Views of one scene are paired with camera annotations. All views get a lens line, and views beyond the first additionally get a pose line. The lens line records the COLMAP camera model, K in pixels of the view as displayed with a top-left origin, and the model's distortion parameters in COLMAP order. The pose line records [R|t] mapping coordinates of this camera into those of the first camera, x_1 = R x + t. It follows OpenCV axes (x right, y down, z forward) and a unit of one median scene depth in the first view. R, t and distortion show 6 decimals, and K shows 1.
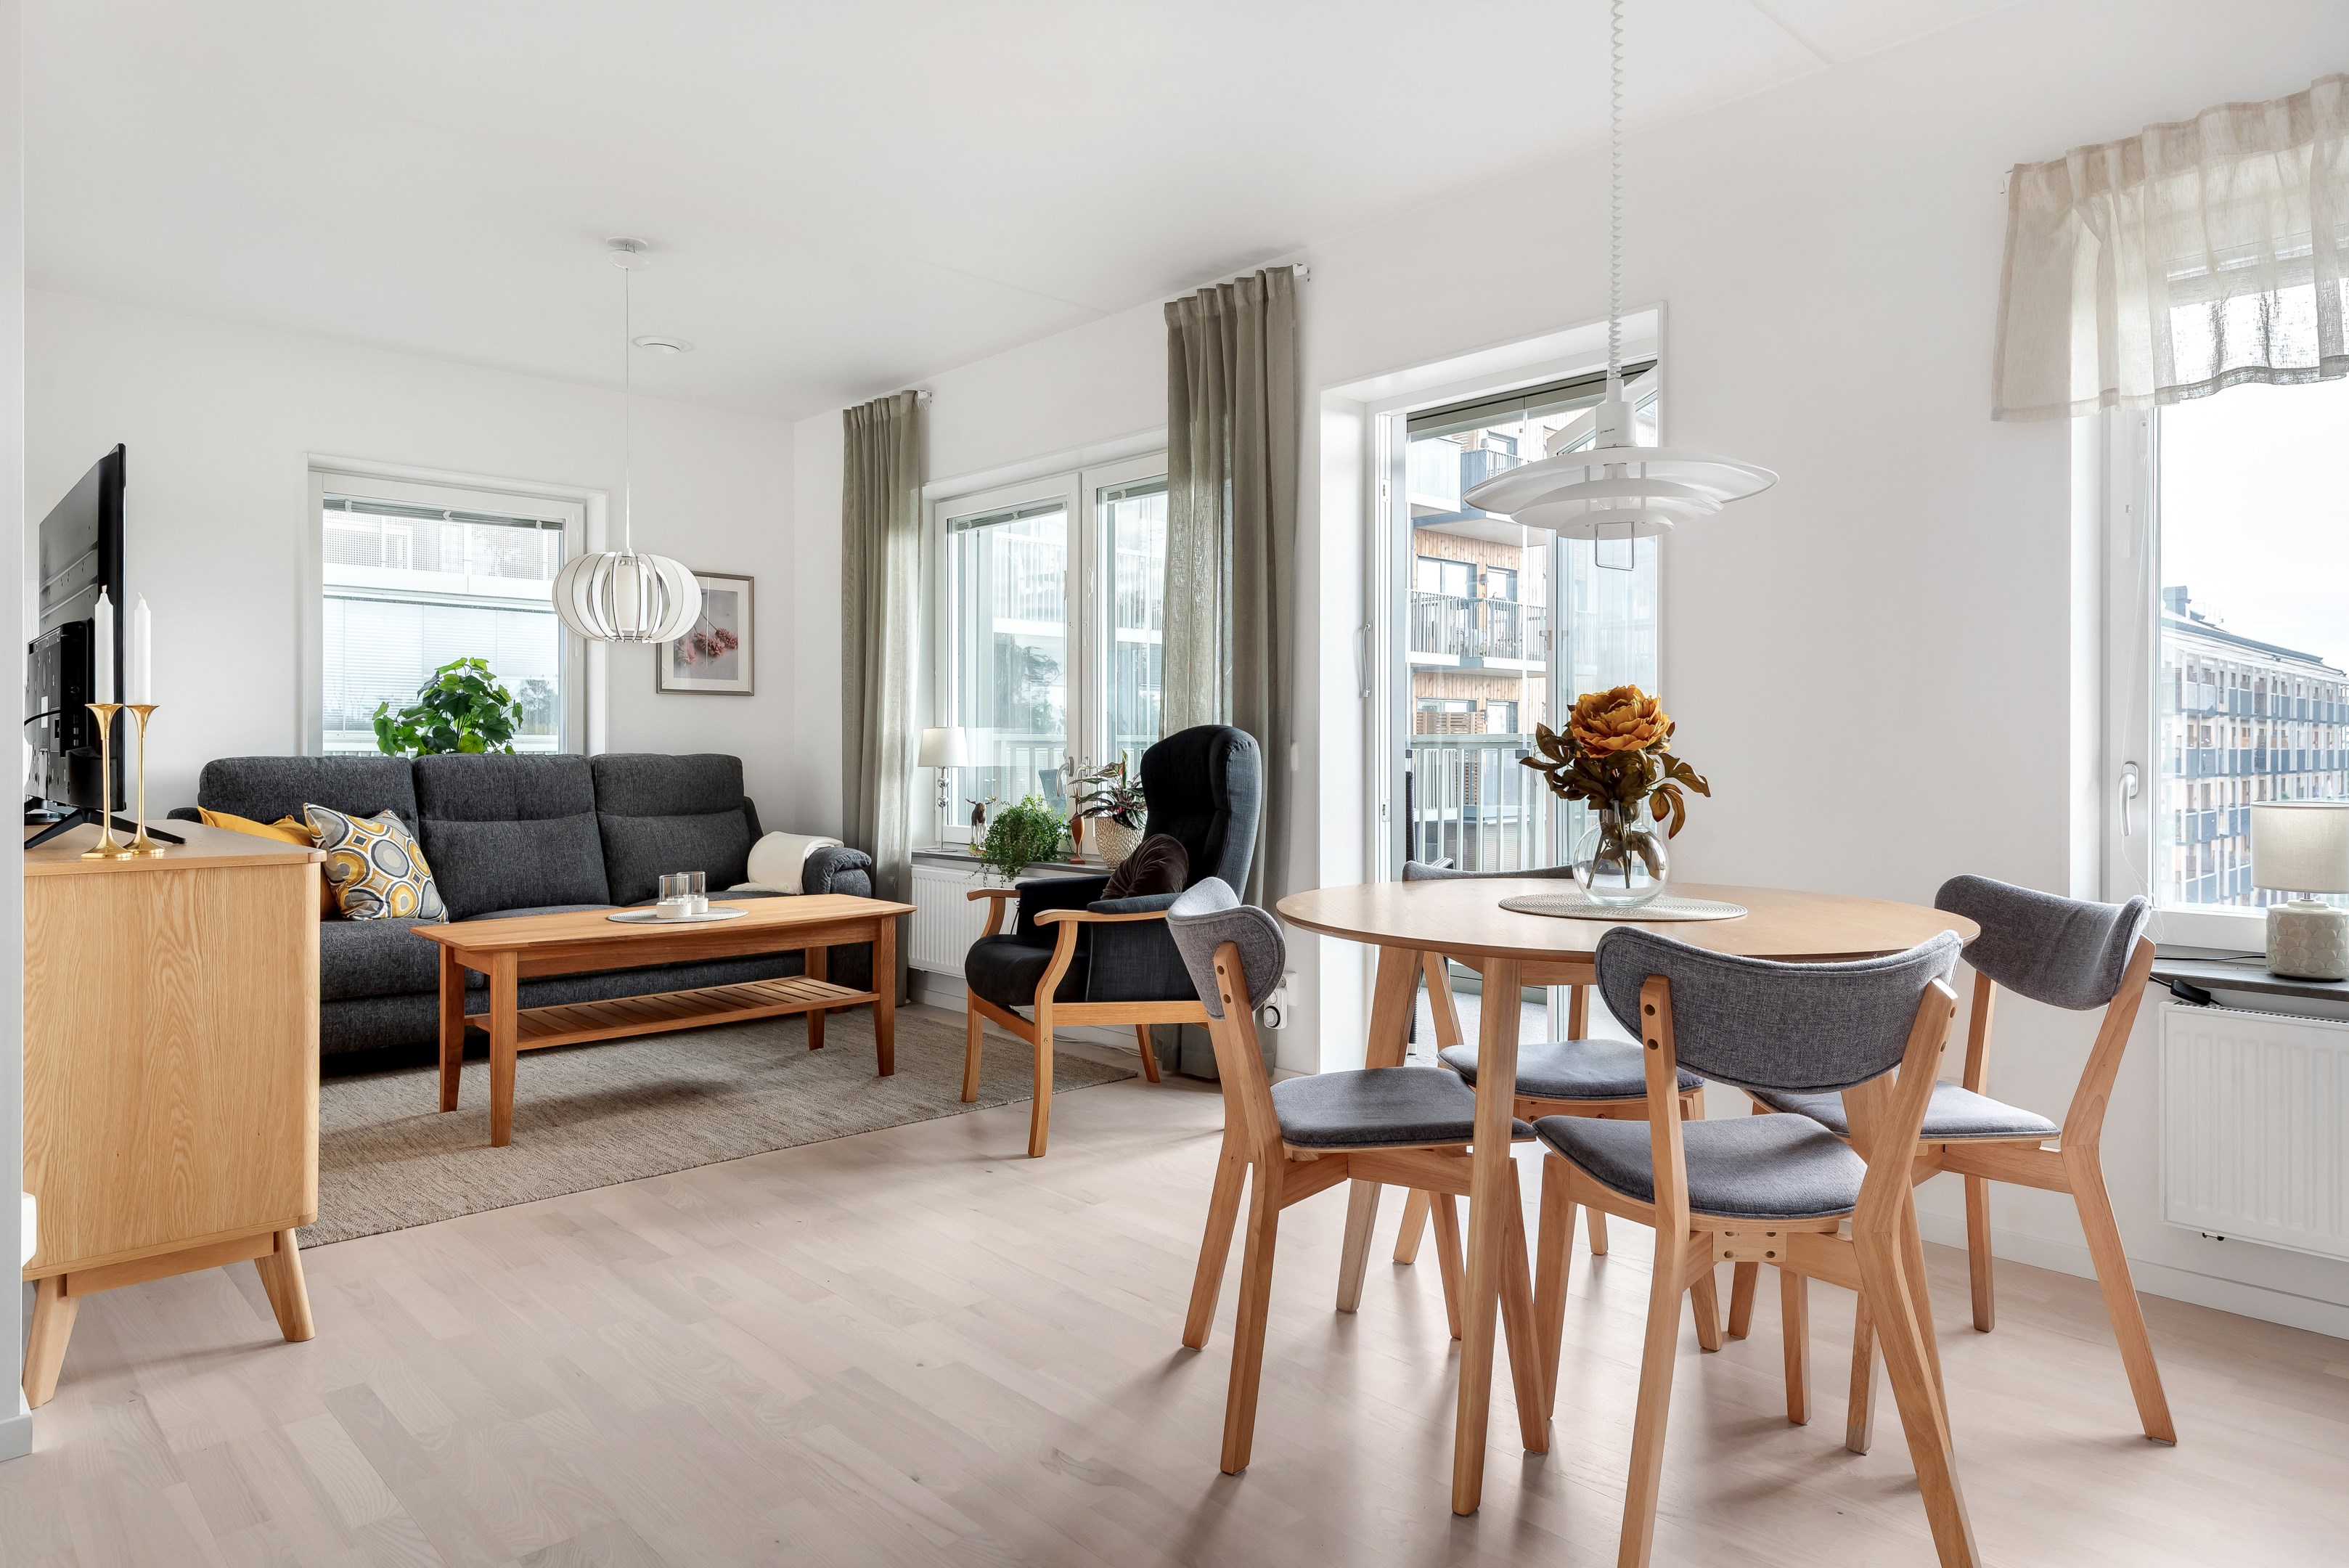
lens RADIAL K [[1382.9, 0, 1180.2], [0, 1382.9, 755.7], [0, 0, 1]] dist [0.000190, -0.001691]
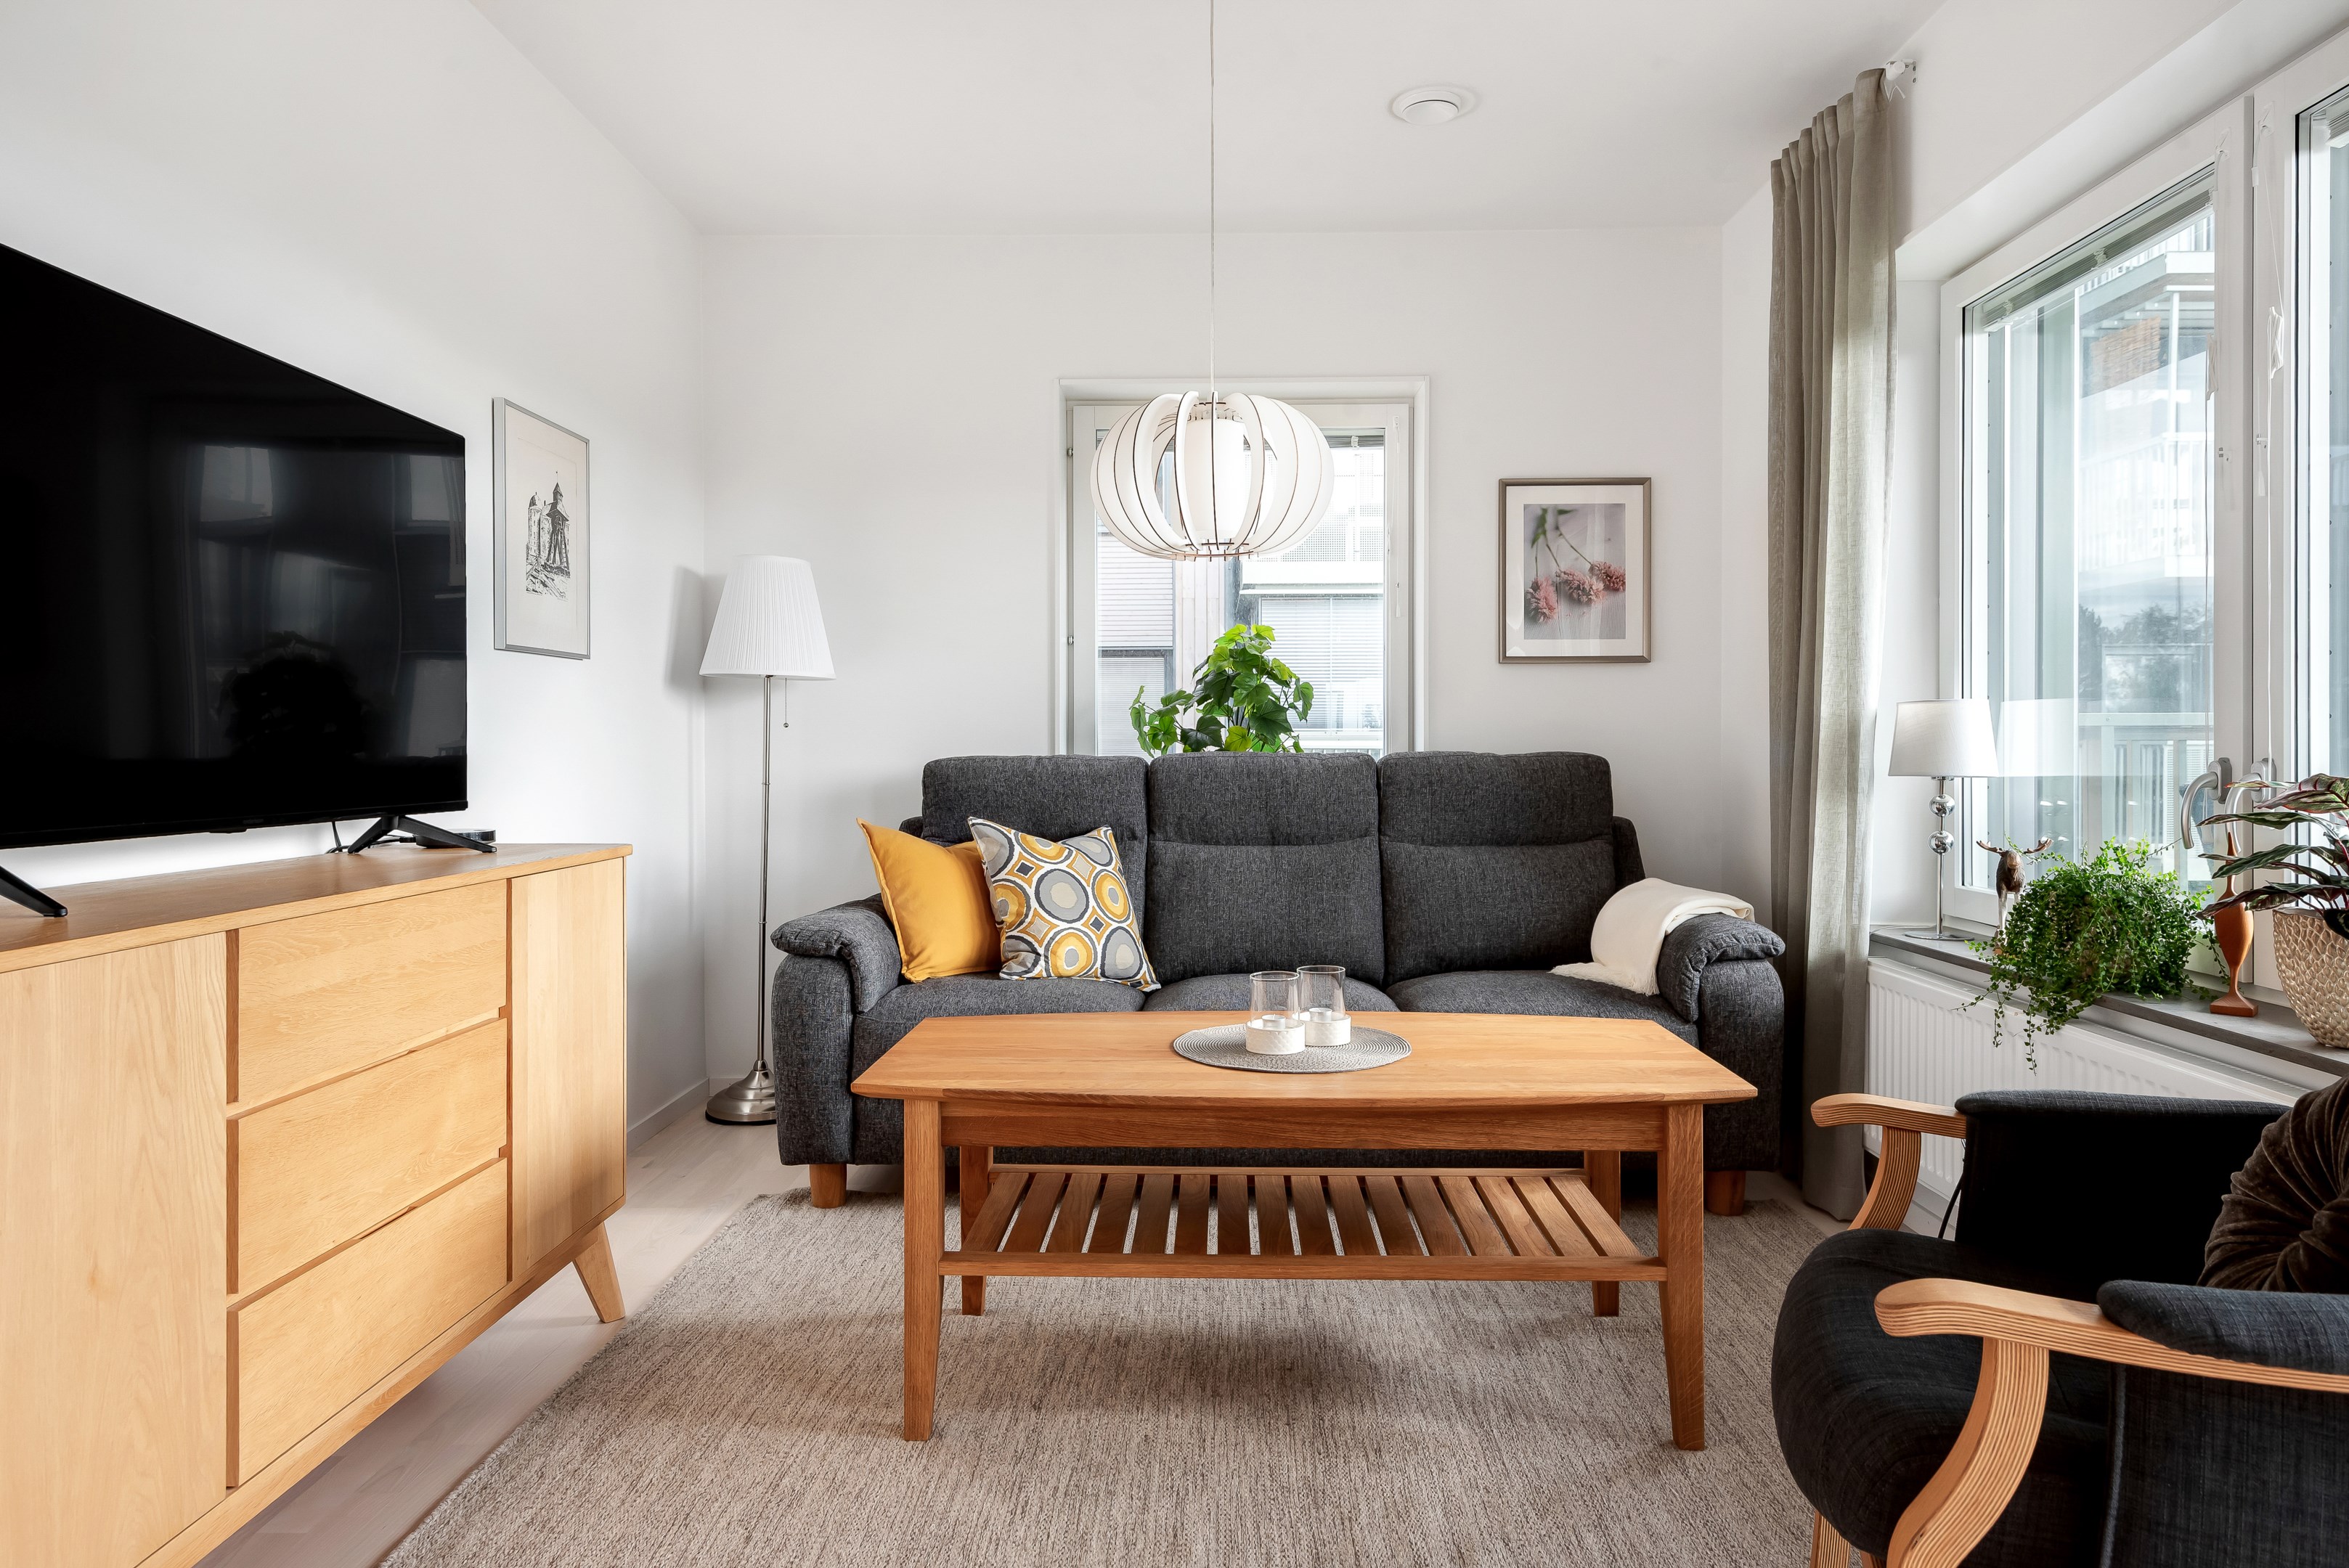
lens RADIAL K [[1435.9, 0, 1177.4], [0, 1435.9, 758.8], [0, 0, 1]] dist [0.036757, -0.028094]
pose [[0.719082, 0.002222, -0.694921, 0.001512], [-0.000016, 0.999995, 0.003180, -0.000418], [0.694925, -0.002275, 0.719079, 0.446827]]
